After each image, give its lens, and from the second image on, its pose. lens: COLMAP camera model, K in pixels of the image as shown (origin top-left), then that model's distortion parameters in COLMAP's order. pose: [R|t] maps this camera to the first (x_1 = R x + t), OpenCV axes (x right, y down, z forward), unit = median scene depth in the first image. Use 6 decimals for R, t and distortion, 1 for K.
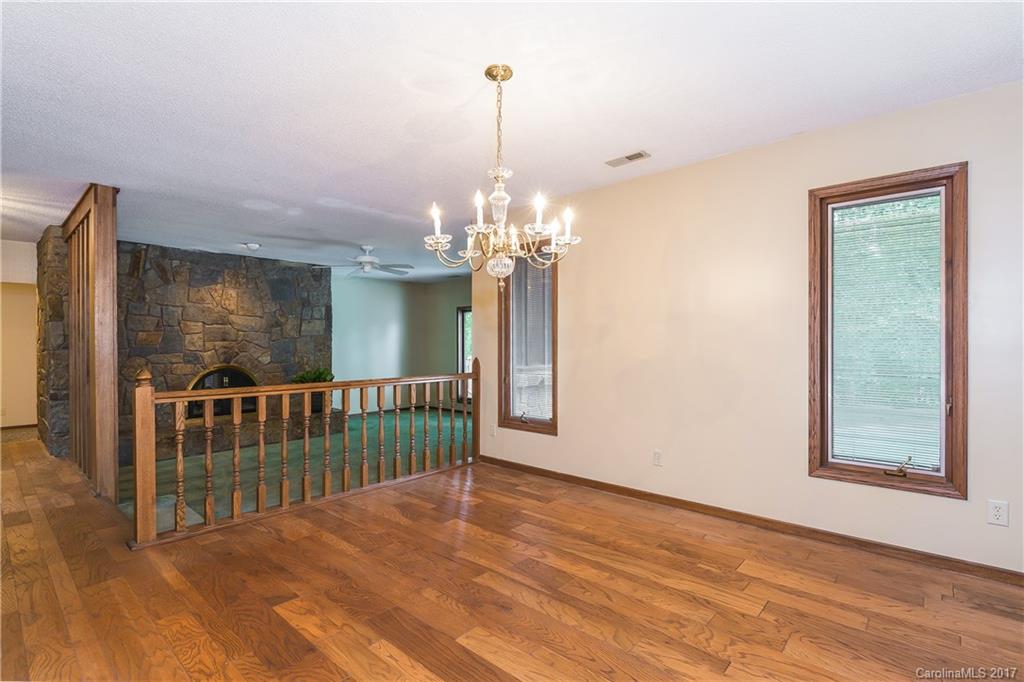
lens RADIAL K [[474.9, 0, 518.7], [0, 474.9, 345.5], [0, 0, 1]] dist [-0.025310, 0.000807]
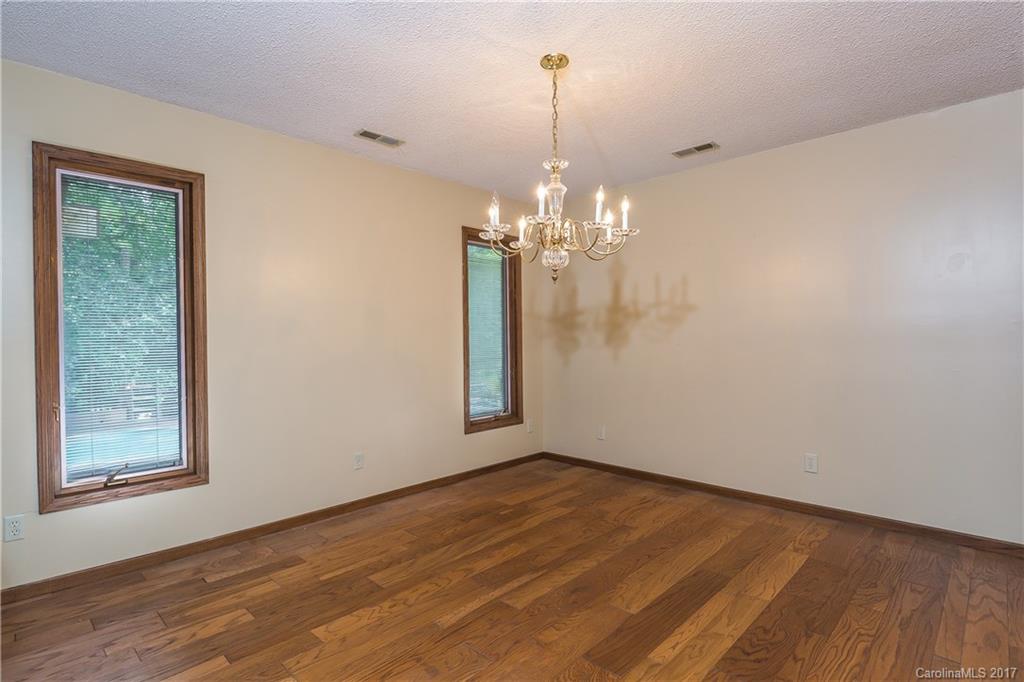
lens RADIAL K [[505.5, 0, 511.2], [0, 505.5, 333.4], [0, 0, 1]] dist [-0.001414, -0.007653]
pose [[0.064107, -0.002550, 0.997940, -1.005198], [0.017950, 0.999838, 0.001402, -0.014012], [-0.997782, 0.017823, 0.064142, 0.925590]]
